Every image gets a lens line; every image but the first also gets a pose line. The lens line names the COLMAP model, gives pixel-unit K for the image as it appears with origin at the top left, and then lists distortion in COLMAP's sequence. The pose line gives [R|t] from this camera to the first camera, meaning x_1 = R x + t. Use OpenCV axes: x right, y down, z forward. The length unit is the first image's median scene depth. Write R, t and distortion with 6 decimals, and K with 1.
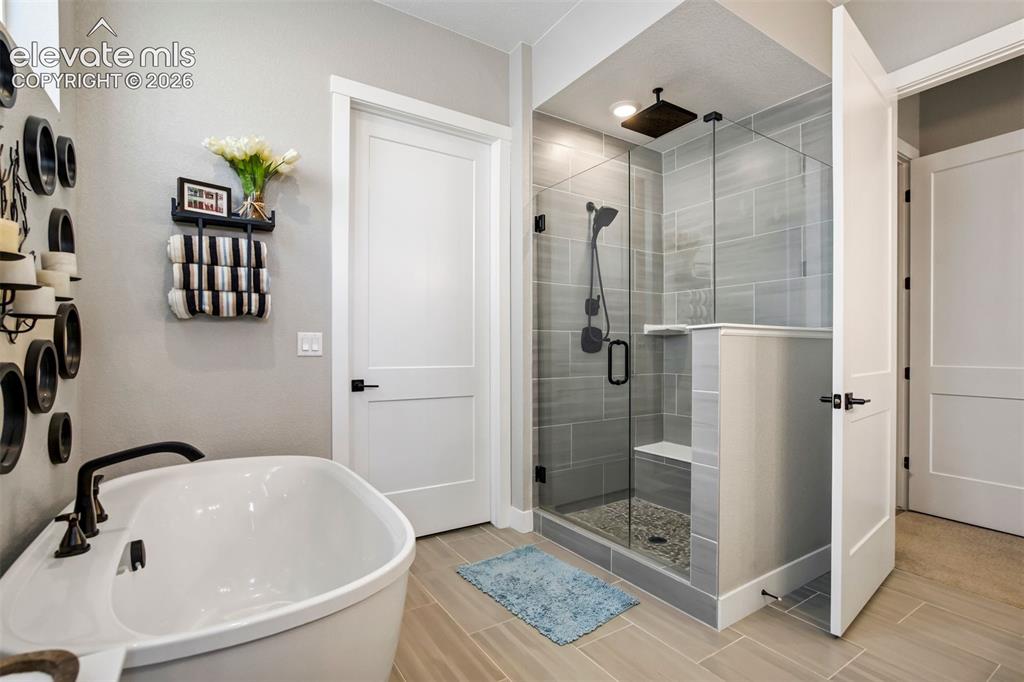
lens RADIAL K [[480.8, 0, 518.6], [0, 480.8, 349.8], [0, 0, 1]] dist [-0.033914, 0.016094]
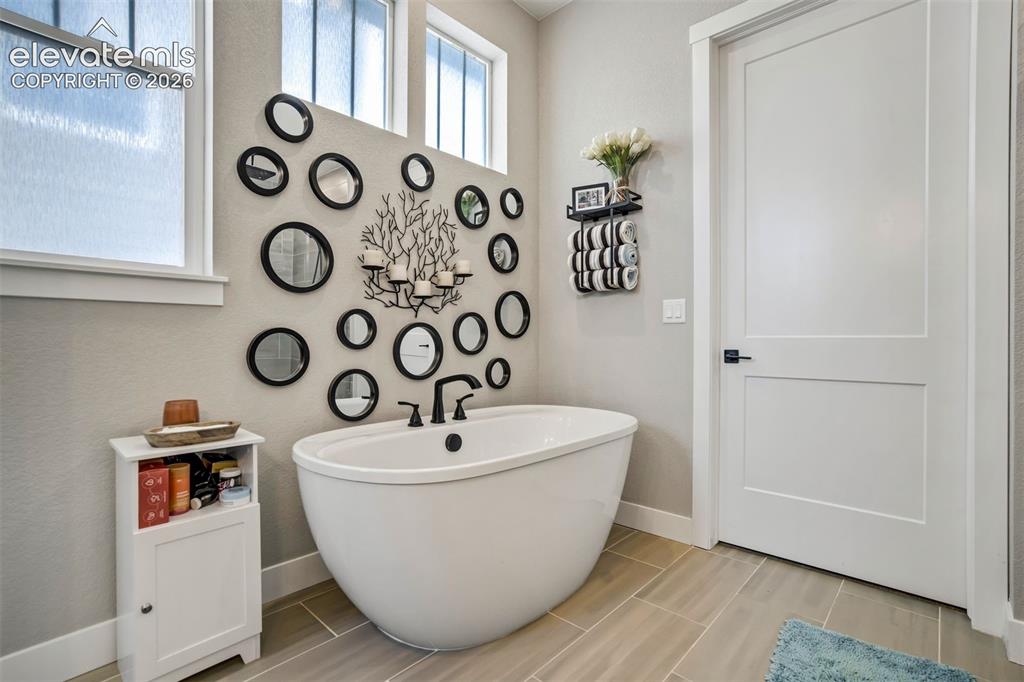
lens RADIAL K [[471.9, 0, 518.6], [0, 471.9, 348.8], [0, 0, 1]] dist [-0.033553, 0.015823]
pose [[0.253170, 0.005376, -0.967407, 0.476818], [-0.007237, 0.999967, 0.003663, 0.072637], [0.967395, 0.006074, 0.253201, 0.490625]]
